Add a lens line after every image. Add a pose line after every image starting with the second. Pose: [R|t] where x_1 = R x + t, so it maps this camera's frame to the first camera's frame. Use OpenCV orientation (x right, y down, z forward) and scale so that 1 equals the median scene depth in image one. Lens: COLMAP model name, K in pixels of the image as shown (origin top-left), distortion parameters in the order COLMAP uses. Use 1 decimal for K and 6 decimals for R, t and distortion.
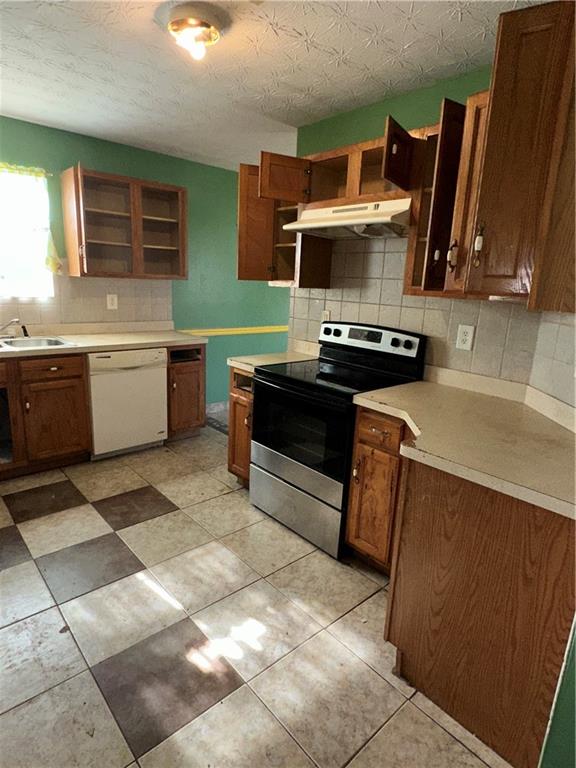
lens RADIAL K [[438.2, 0, 287.9], [0, 438.2, 382.6], [0, 0, 1]] dist [-0.003481, -0.001077]
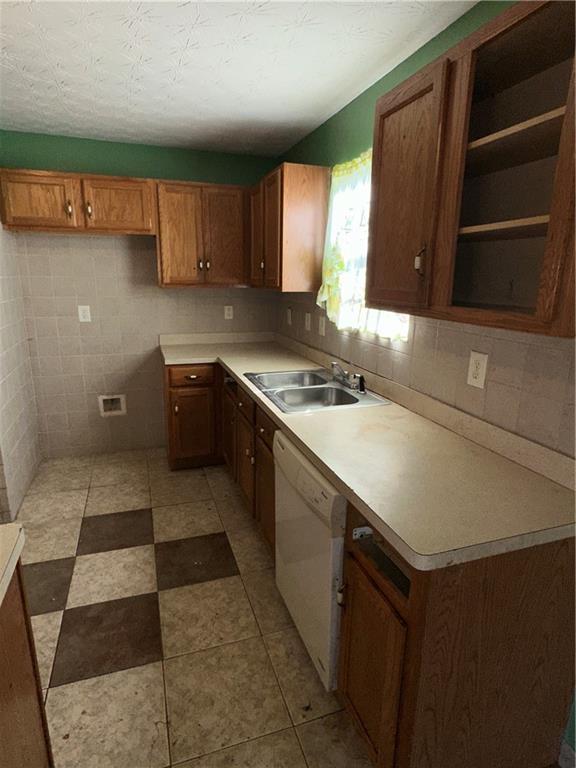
lens RADIAL K [[438.2, 0, 286.7], [0, 438.2, 386.4], [0, 0, 1]] dist [-0.003481, -0.001077]
pose [[-0.393551, 0.172831, -0.902910, 0.081983], [-0.250472, 0.924852, 0.286204, -0.308843], [0.884523, 0.338789, -0.320688, 1.225542]]
